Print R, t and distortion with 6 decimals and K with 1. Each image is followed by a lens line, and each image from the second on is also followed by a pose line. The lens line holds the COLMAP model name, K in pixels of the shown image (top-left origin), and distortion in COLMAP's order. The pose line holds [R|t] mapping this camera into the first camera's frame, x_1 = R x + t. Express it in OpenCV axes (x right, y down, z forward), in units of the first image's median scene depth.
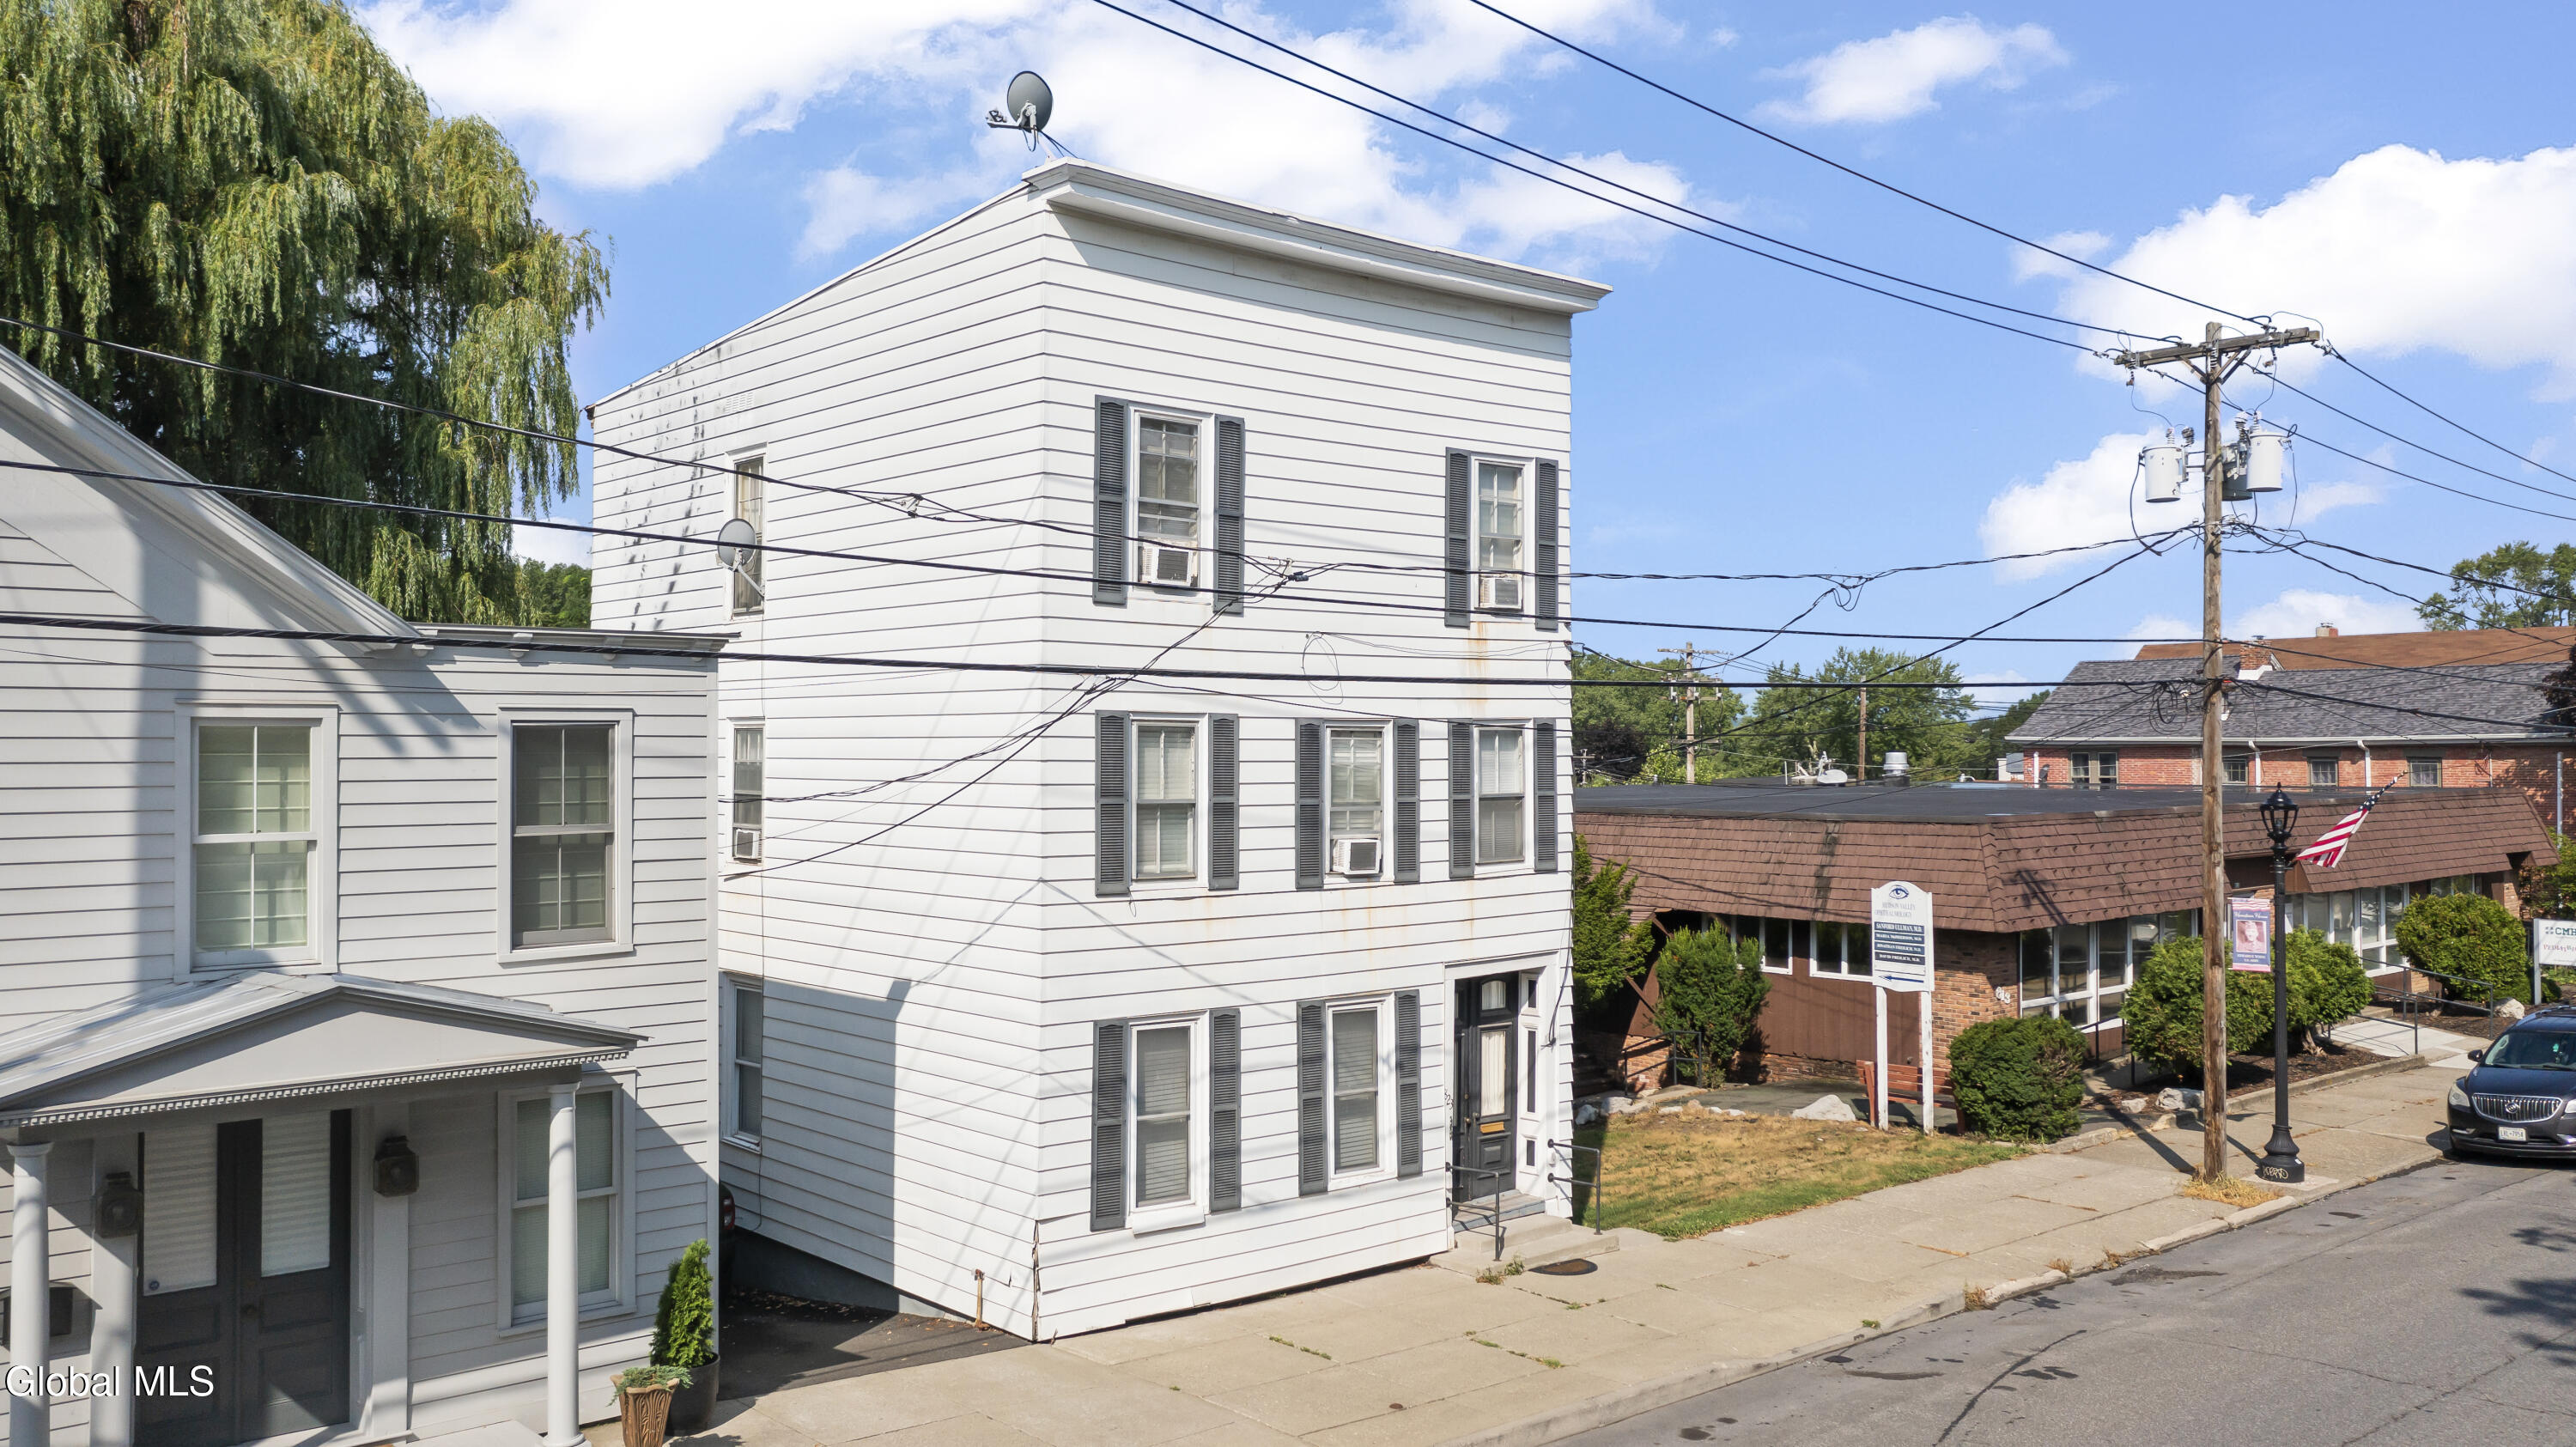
lens RADIAL K [[2073.4, 0, 1286.3], [0, 2073.4, 742.1], [0, 0, 1]] dist [0.003056, -0.001102]
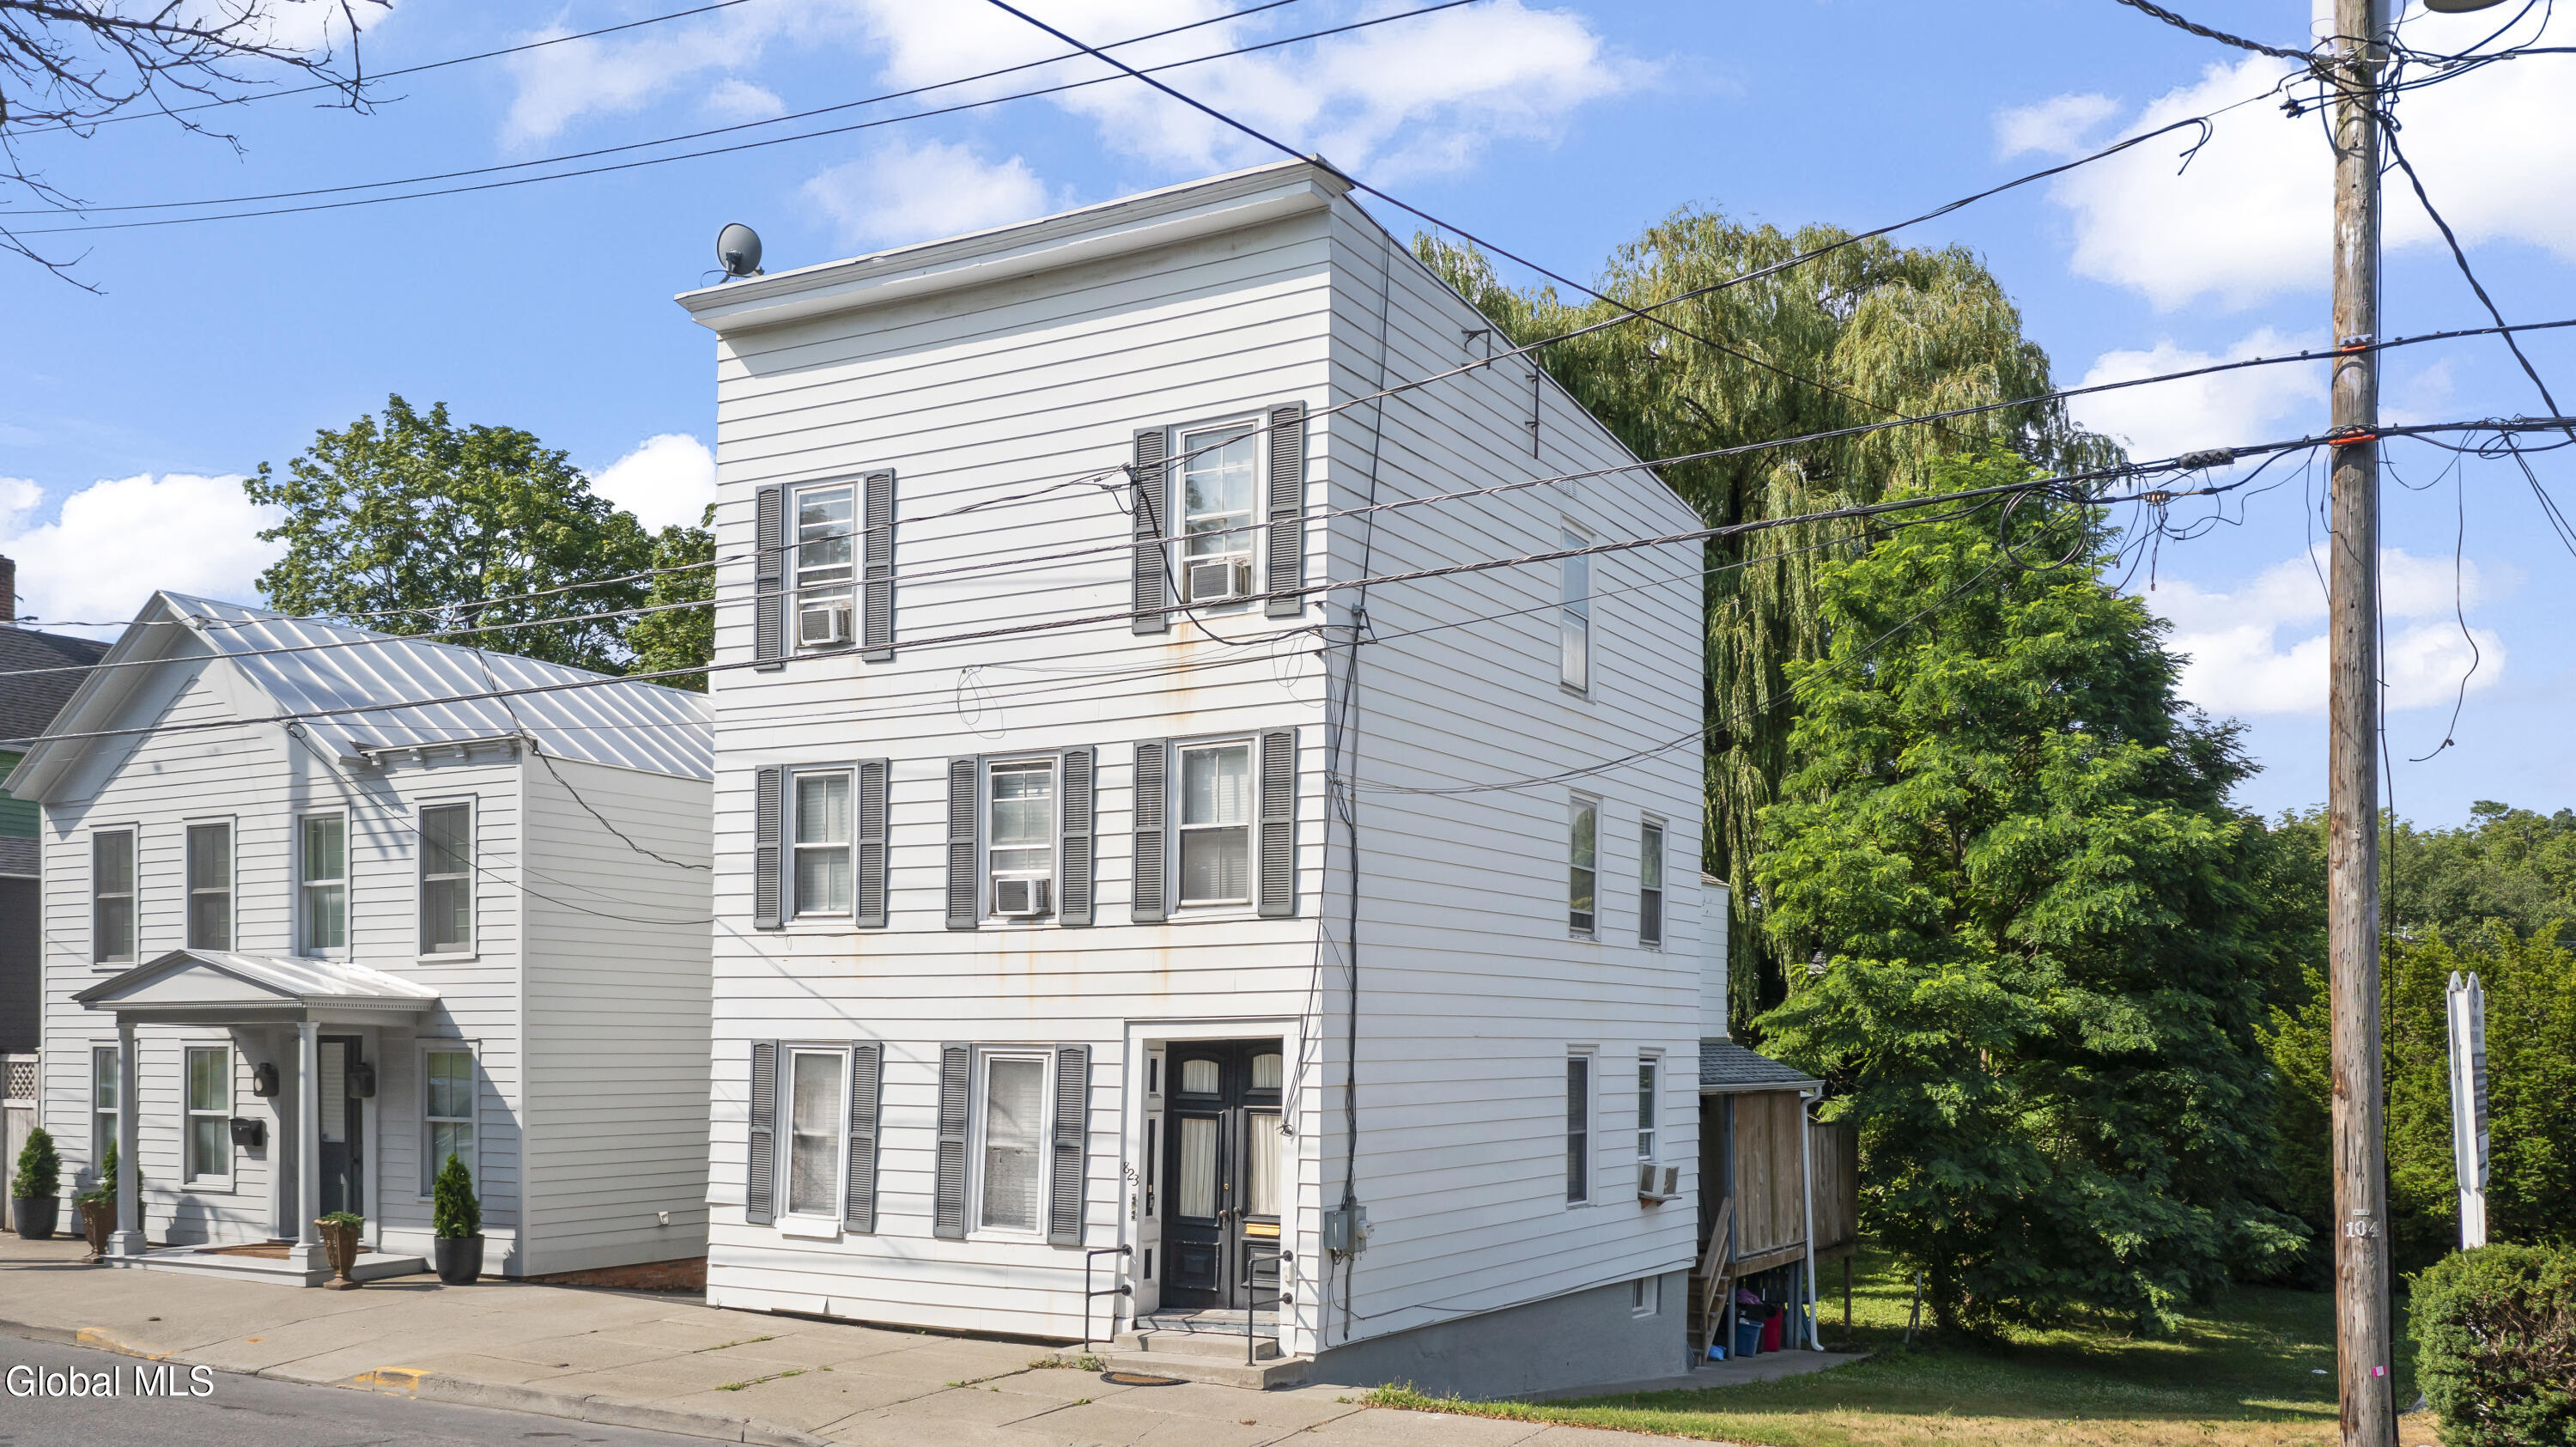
lens RADIAL K [[2149.2, 0, 1286.6], [0, 2149.2, 1051.9], [0, 0, 1]] dist [0.005666, 0.002480]
pose [[0.328204, 0.010118, -0.944553, 0.962718], [0.002596, 0.999929, 0.011613, 0.110269], [0.944603, -0.006264, 0.328154, 0.765377]]
